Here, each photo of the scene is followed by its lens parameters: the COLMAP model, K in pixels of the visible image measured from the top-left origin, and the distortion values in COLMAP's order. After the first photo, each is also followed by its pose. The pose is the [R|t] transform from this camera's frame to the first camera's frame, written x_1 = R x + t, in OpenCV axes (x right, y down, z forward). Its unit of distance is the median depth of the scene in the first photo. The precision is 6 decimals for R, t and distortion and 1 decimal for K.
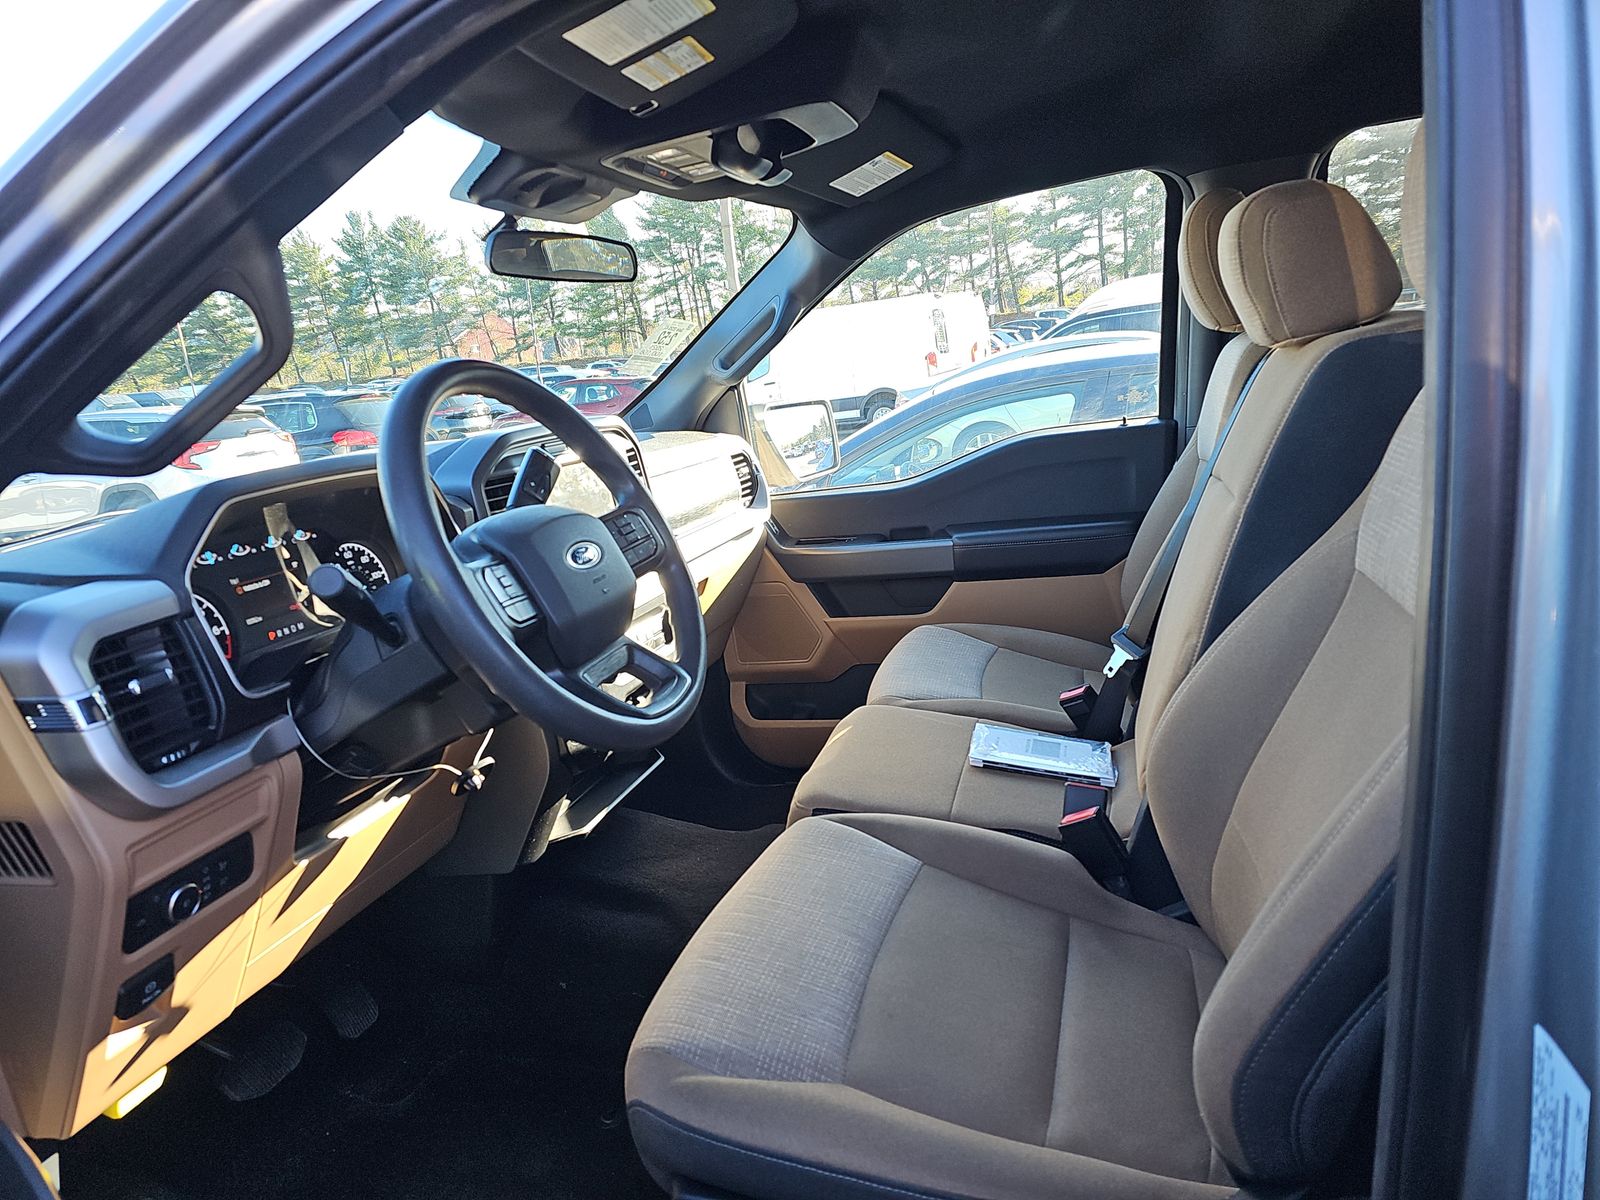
lens RADIAL K [[1043.9, 0, 800.0], [0, 1043.9, 600.0], [0, 0, 1]] dist [0.063861, -0.053312]
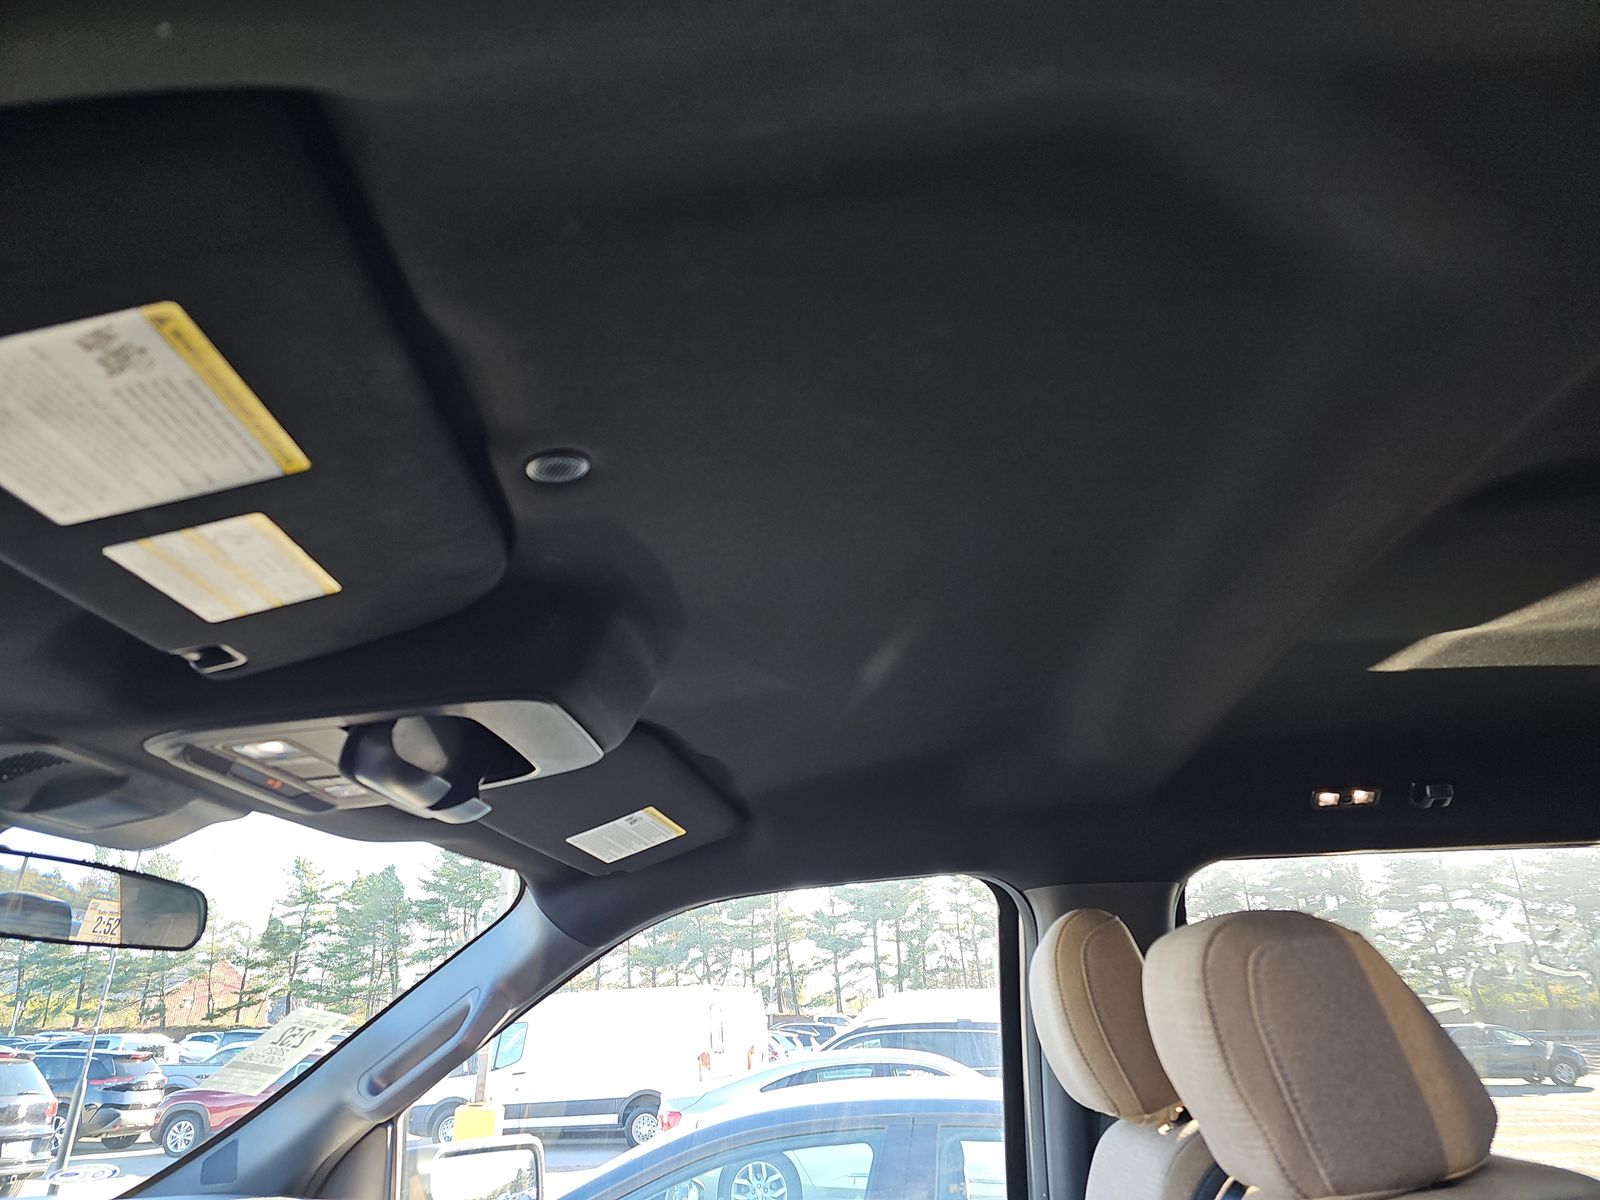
lens RADIAL K [[1043.9, 0, 800.0], [0, 1043.9, 600.0], [0, 0, 1]] dist [0.063861, -0.053312]
pose [[0.975966, 0.155398, 0.152778, 0.042326], [-0.034959, 0.803635, -0.594094, -0.092329], [-0.215099, 0.574475, 0.789754, 0.265544]]
